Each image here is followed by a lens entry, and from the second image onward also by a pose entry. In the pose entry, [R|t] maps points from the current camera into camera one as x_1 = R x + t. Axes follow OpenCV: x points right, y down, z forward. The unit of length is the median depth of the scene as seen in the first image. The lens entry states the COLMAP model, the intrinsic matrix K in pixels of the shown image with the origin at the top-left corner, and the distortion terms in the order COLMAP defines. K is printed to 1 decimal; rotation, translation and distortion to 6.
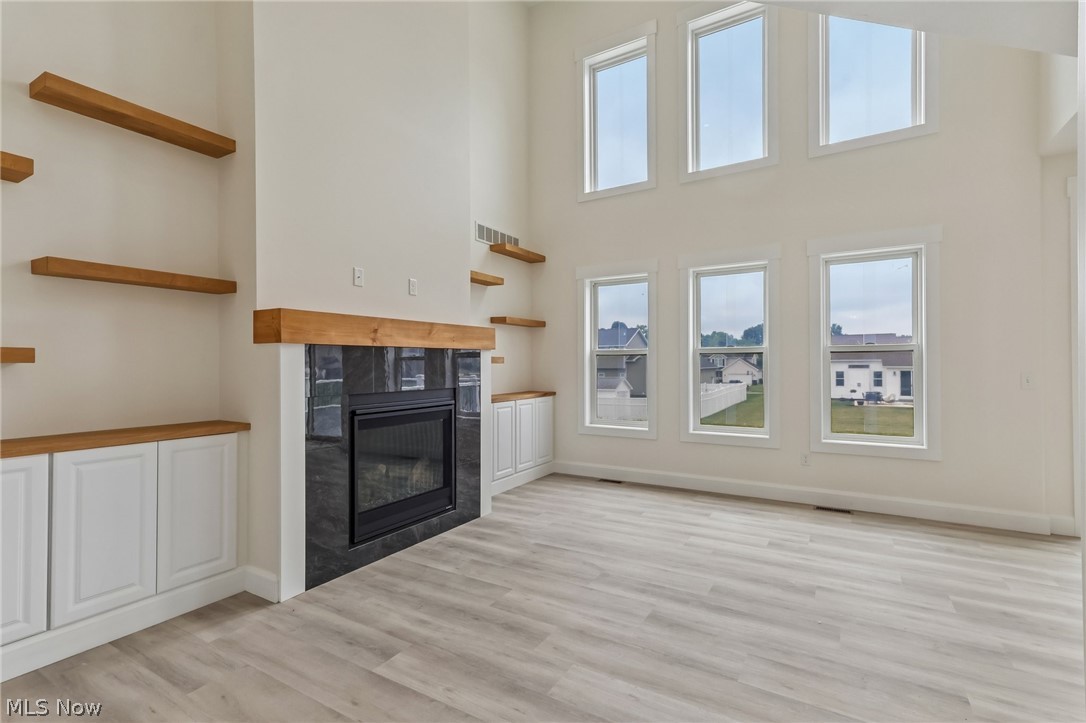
lens RADIAL K [[498.7, 0, 542.7], [0, 498.7, 365.1], [0, 0, 1]] dist [0.007691, 0.000335]
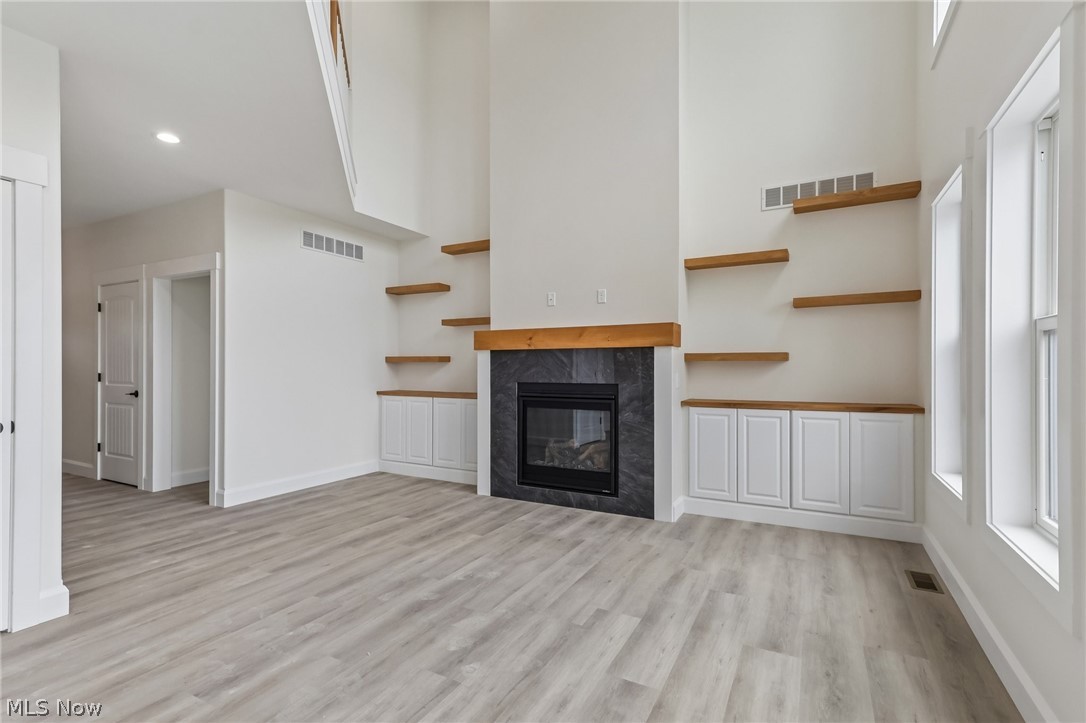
lens RADIAL K [[506.7, 0, 541.0], [0, 506.7, 368.0], [0, 0, 1]] dist [0.005860, 0.000153]
pose [[0.050692, 0.004652, -0.998703, 1.102155], [-0.000889, 0.999989, 0.004613, 0.008210], [0.998714, 0.000654, 0.050696, 0.955454]]
